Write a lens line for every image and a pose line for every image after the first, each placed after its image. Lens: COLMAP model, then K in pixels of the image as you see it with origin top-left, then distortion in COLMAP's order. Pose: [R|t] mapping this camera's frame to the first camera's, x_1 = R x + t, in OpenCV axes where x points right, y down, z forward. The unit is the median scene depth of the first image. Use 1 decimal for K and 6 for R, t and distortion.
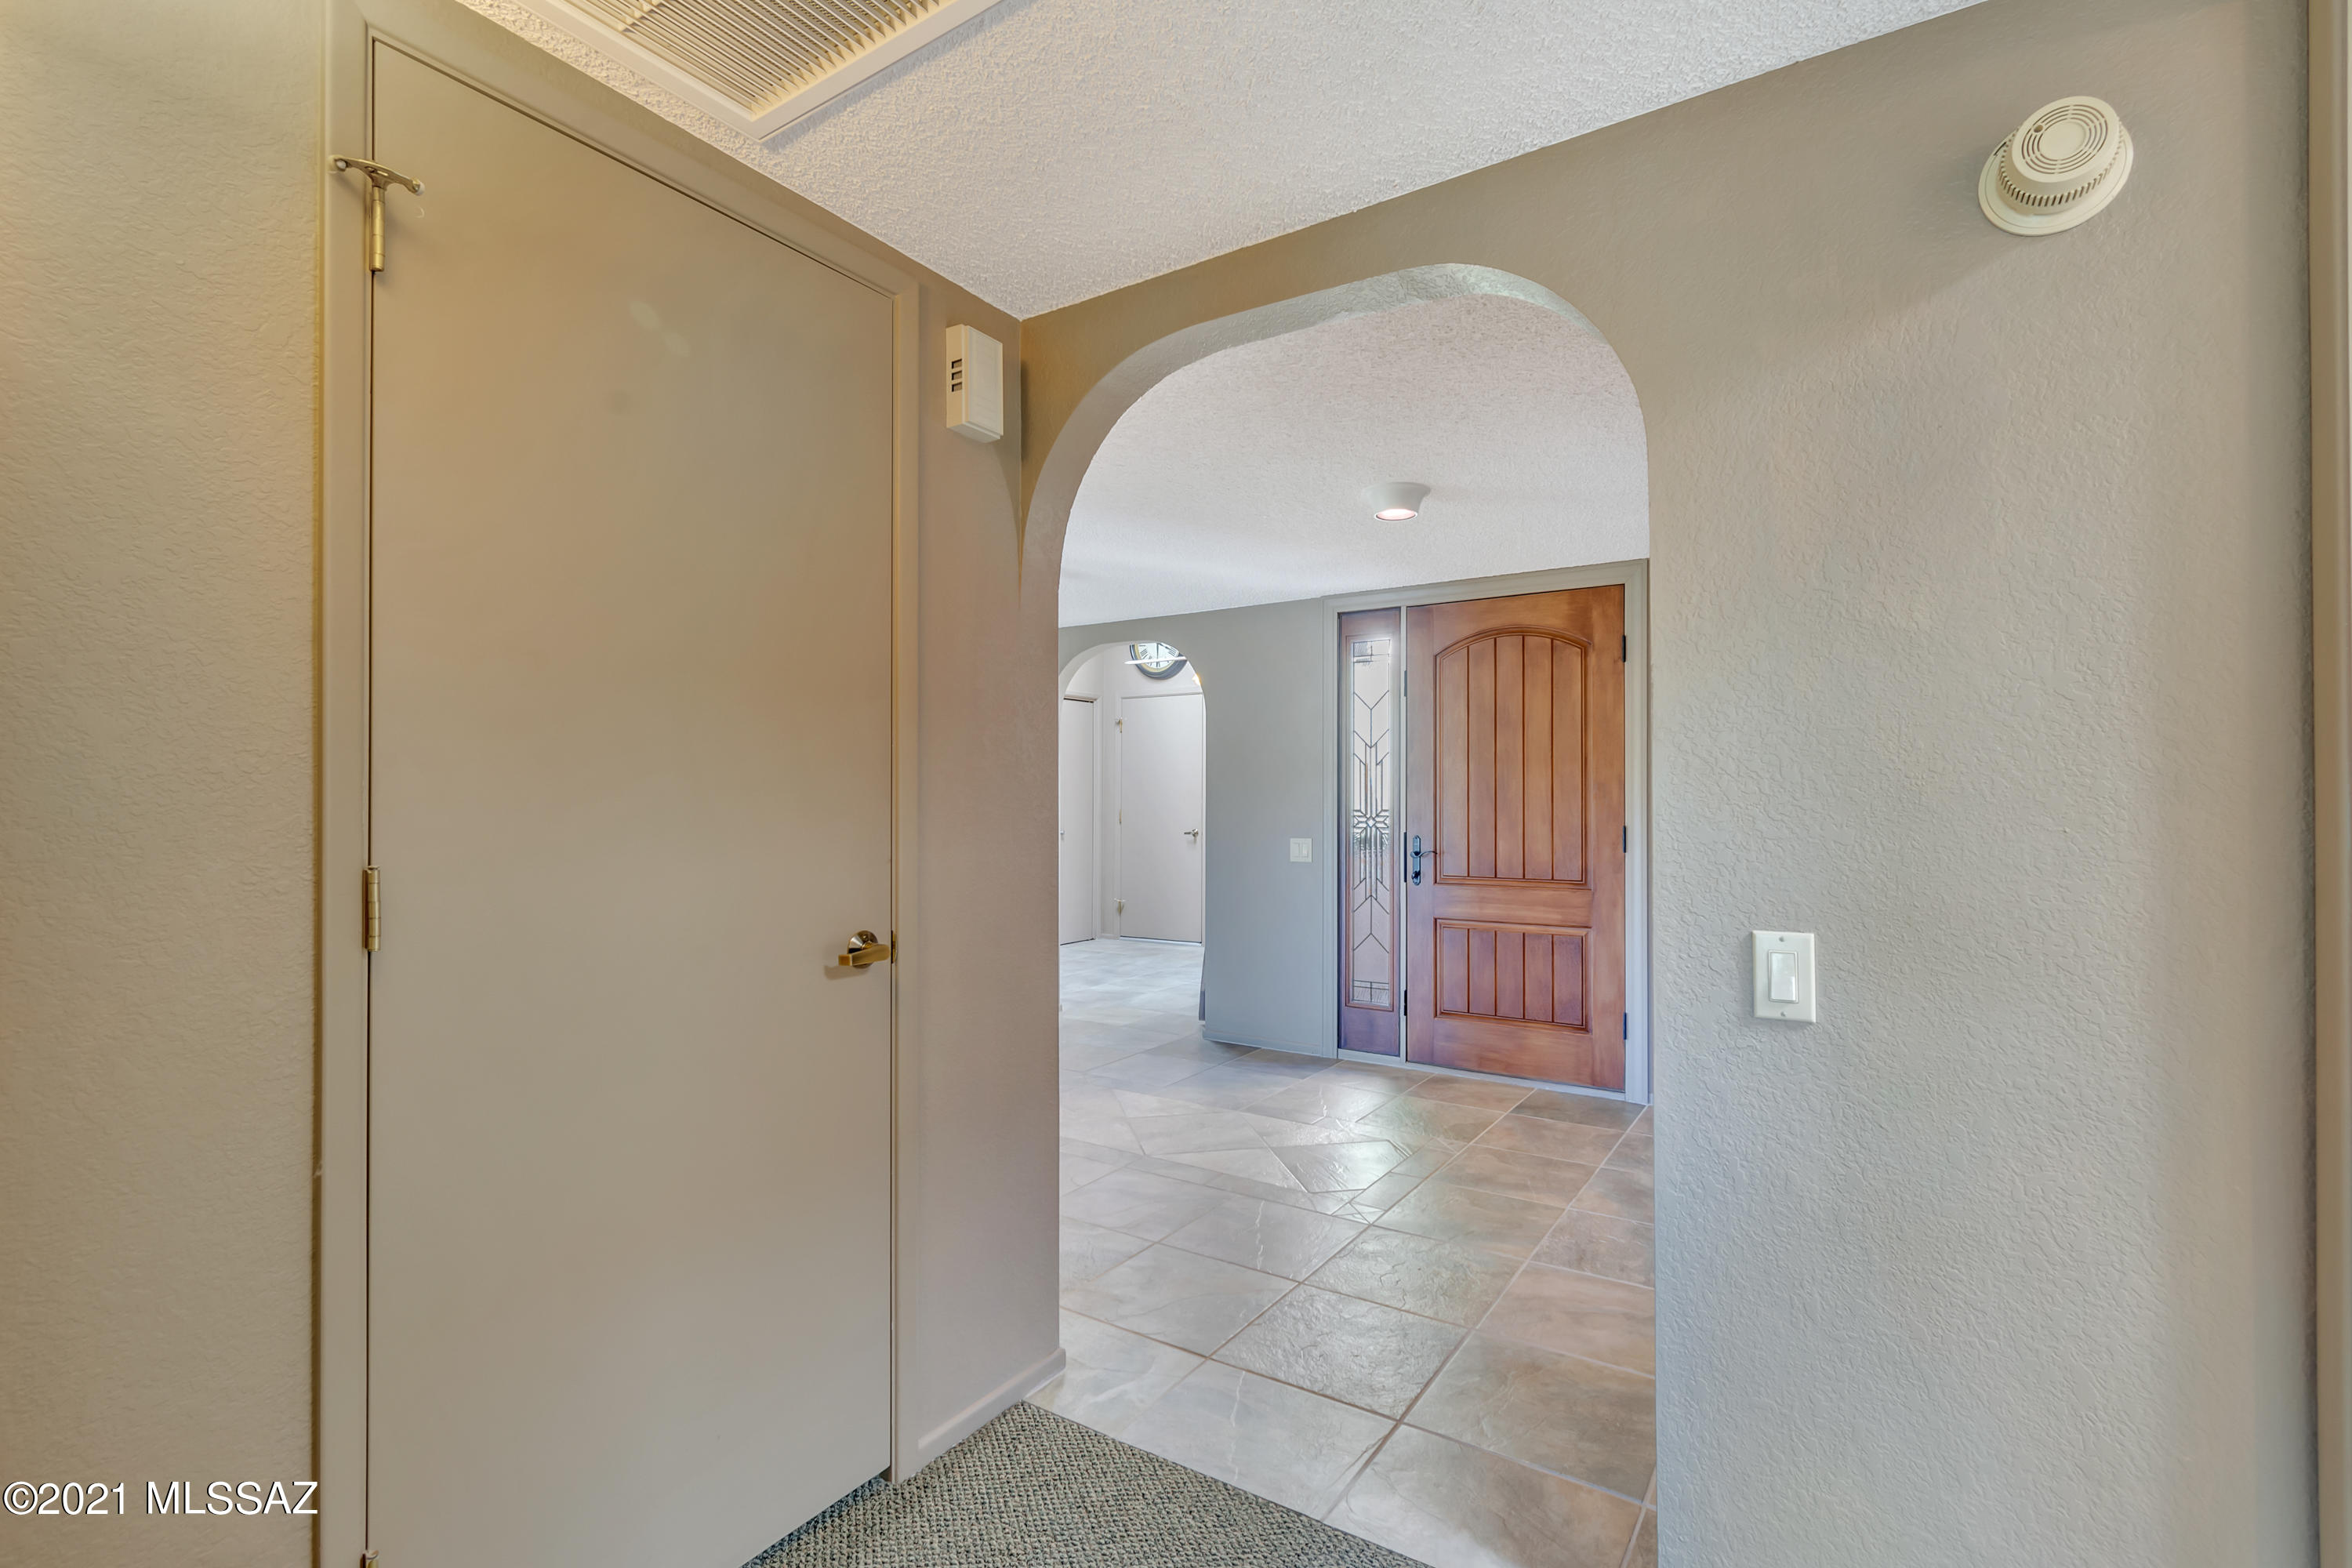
lens RADIAL K [[1075.8, 0, 1190.1], [0, 1075.8, 784.0], [0, 0, 1]] dist [0.002336, -0.000975]
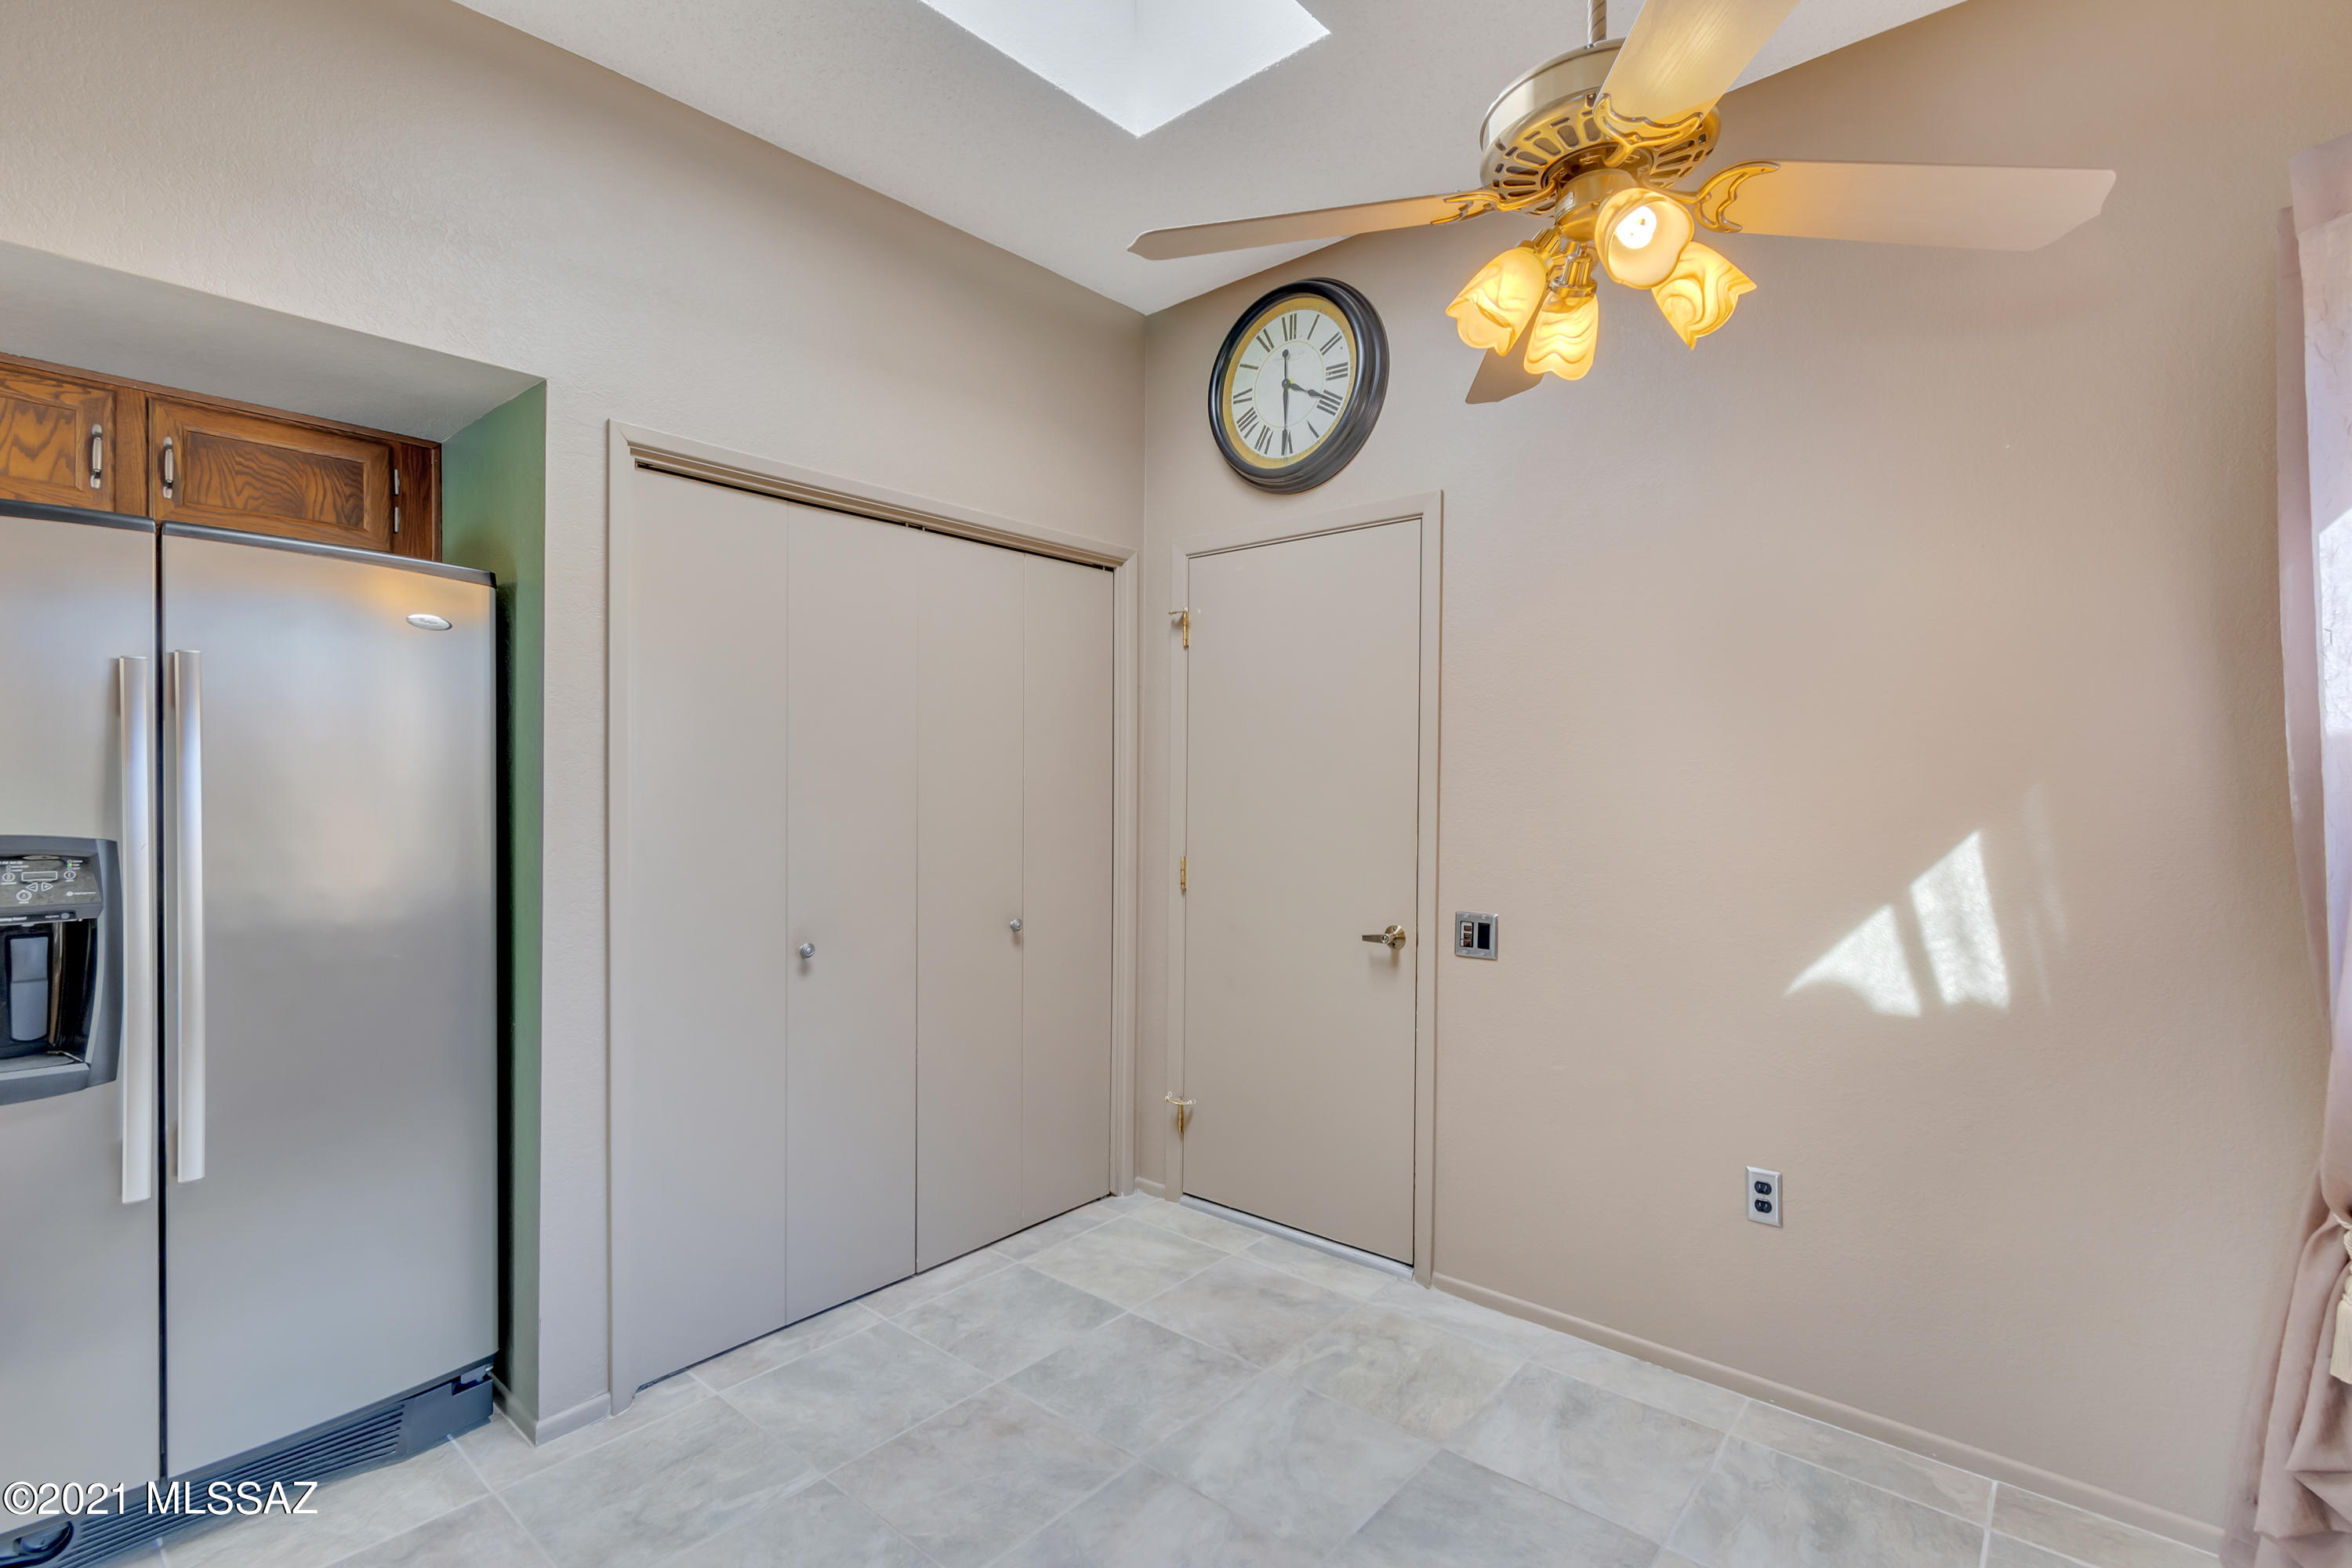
lens RADIAL K [[1075.8, 0, 1177.8], [0, 1075.8, 798.5], [0, 0, 1]] dist [0.002336, -0.000975]
pose [[0.992500, 0.005975, -0.122096, -0.040877], [-0.002108, 0.999493, 0.031784, -0.014618], [0.122224, -0.031288, 0.992009, 1.213537]]
